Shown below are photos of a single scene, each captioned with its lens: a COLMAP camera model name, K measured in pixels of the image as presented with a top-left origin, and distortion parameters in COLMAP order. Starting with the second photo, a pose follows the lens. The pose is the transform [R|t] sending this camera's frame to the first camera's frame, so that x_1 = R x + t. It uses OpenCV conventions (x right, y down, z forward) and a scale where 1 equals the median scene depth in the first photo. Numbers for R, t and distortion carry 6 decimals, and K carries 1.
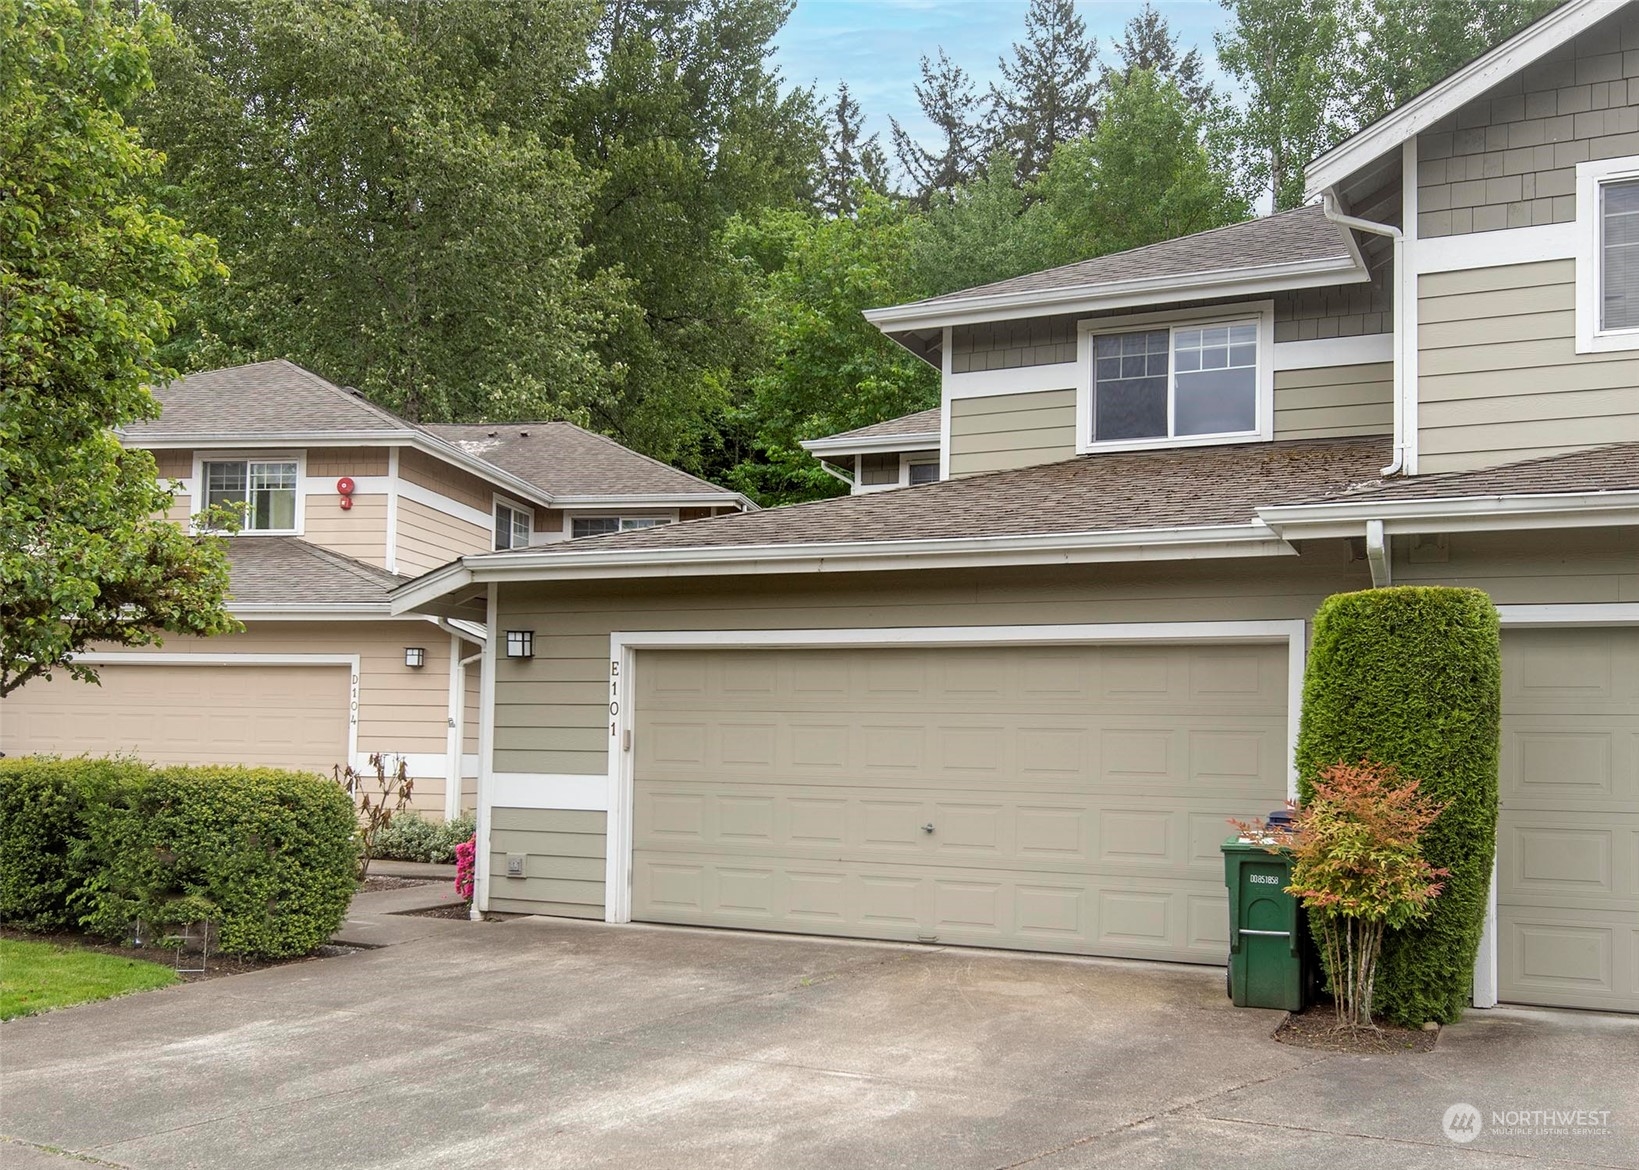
lens RADIAL K [[1495.6, 0, 819.5], [0, 1495.6, 623.4], [0, 0, 1]] dist [0.011993, 0.021172]
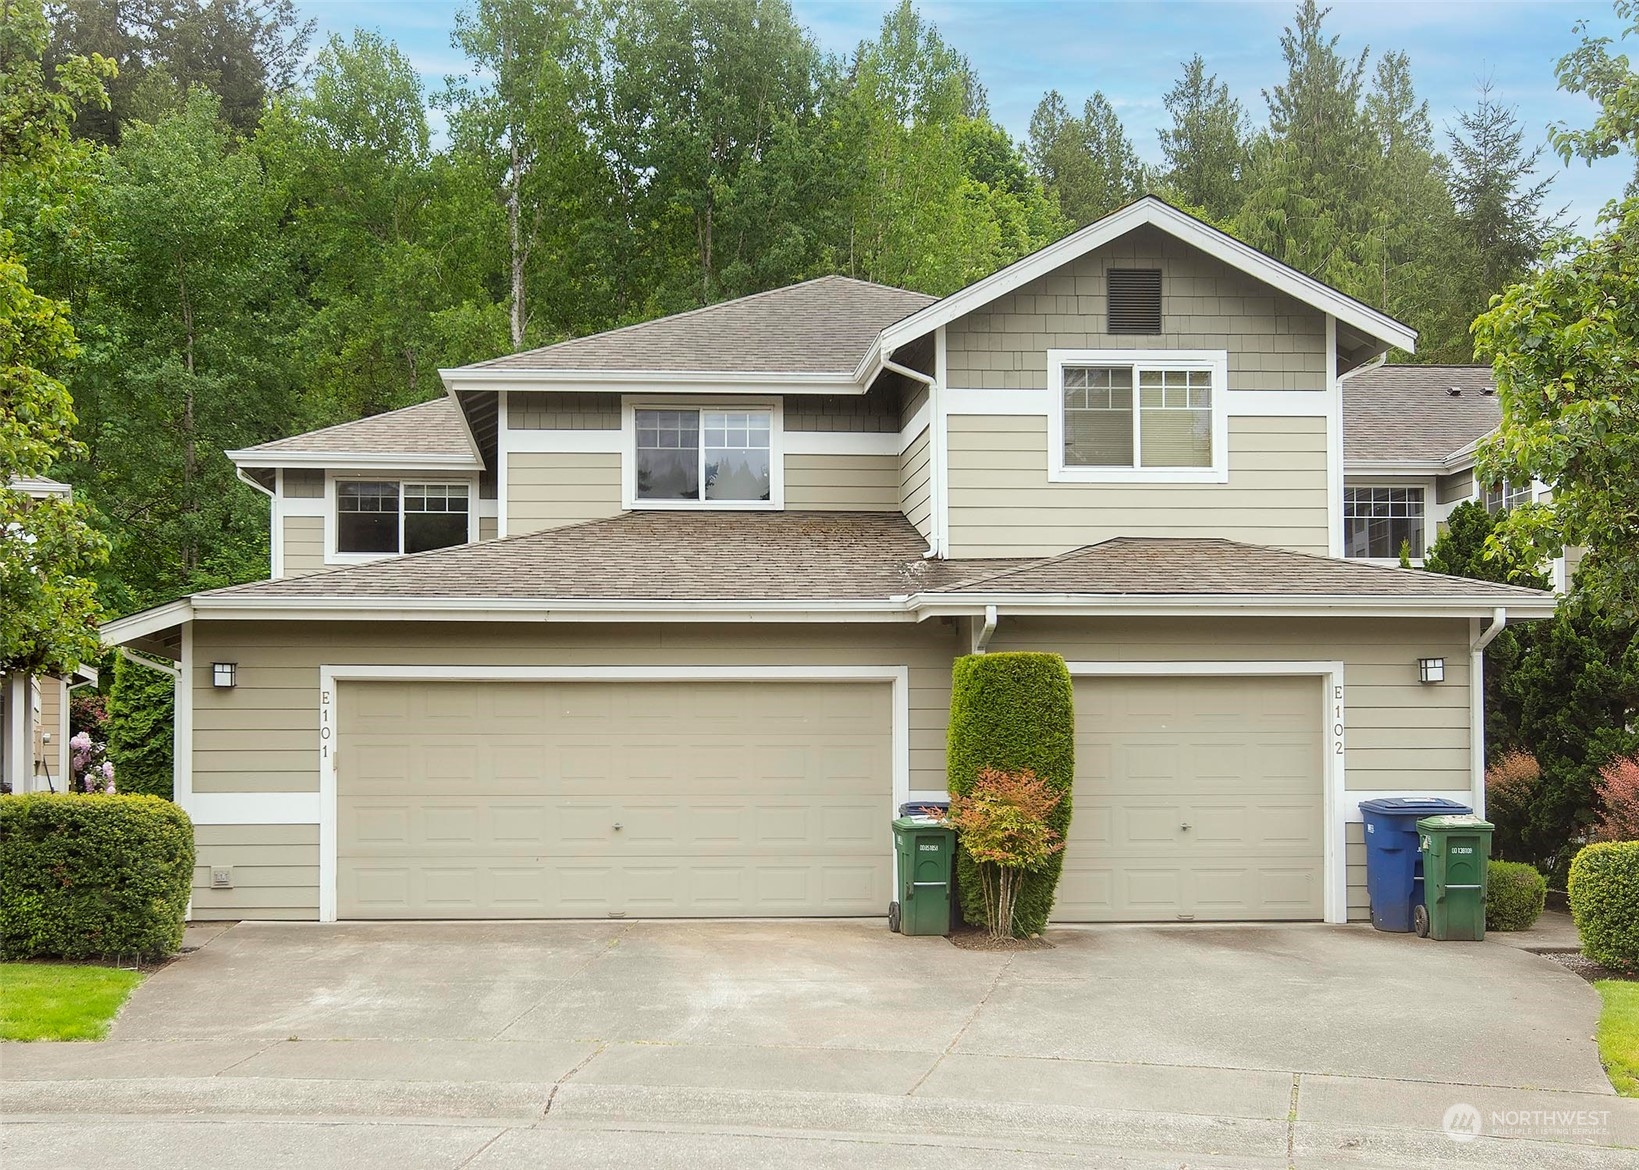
lens RADIAL K [[1495.6, 0, 819.5], [0, 1495.6, 623.4], [0, 0, 1]] dist [0.011993, 0.021172]
pose [[0.895832, 0.021129, 0.443890, -0.316690], [-0.019338, 0.999776, -0.008562, -0.024338], [-0.443972, -0.000914, 0.896040, -0.187430]]
